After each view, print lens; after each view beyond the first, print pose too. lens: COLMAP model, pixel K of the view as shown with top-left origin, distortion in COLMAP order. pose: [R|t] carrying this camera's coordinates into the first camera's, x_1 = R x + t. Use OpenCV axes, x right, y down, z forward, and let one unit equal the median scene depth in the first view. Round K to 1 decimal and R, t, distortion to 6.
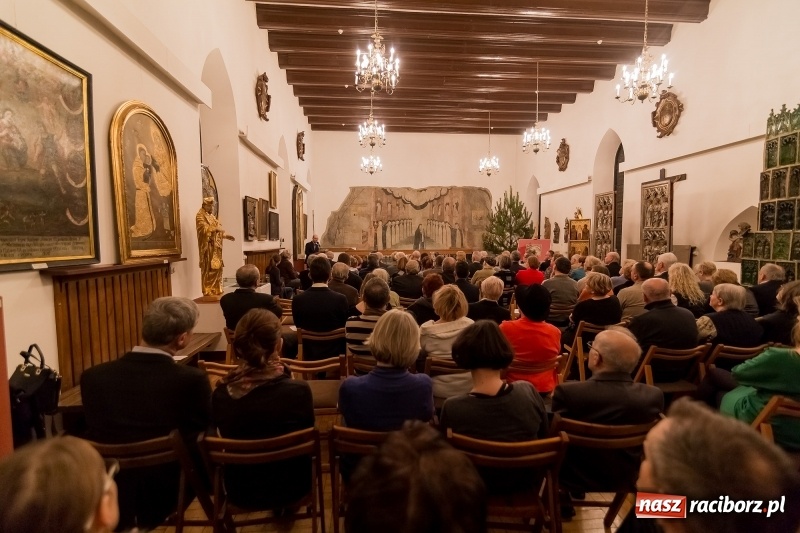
lens RADIAL K [[370.5, 0, 400.4], [0, 370.5, 266.8], [0, 0, 1]] dist [-0.005817, -0.000538]
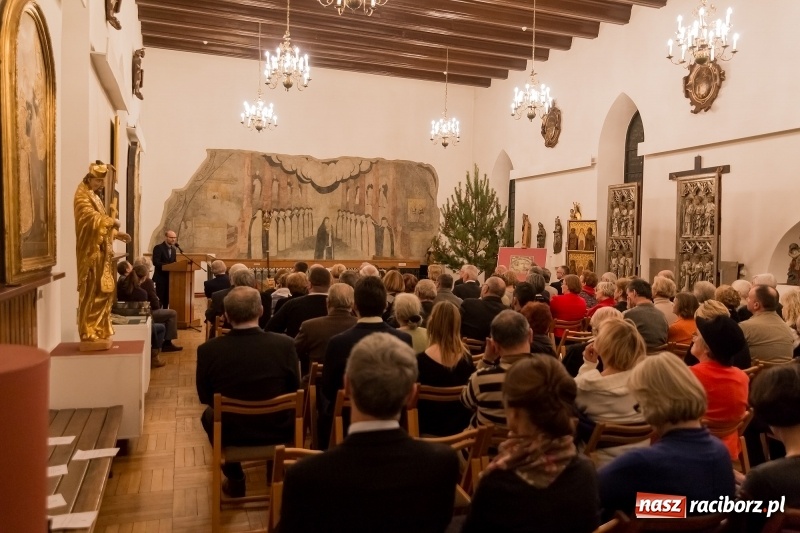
lens RADIAL K [[619.5, 0, 399.8], [0, 619.5, 266.2], [0, 0, 1]] dist [-0.013178, 0.000816]
pose [[0.964075, 0.015399, 0.265184, -0.139622], [-0.006472, 0.999384, -0.034504, -0.001982], [-0.265552, 0.031548, 0.963580, -0.006958]]
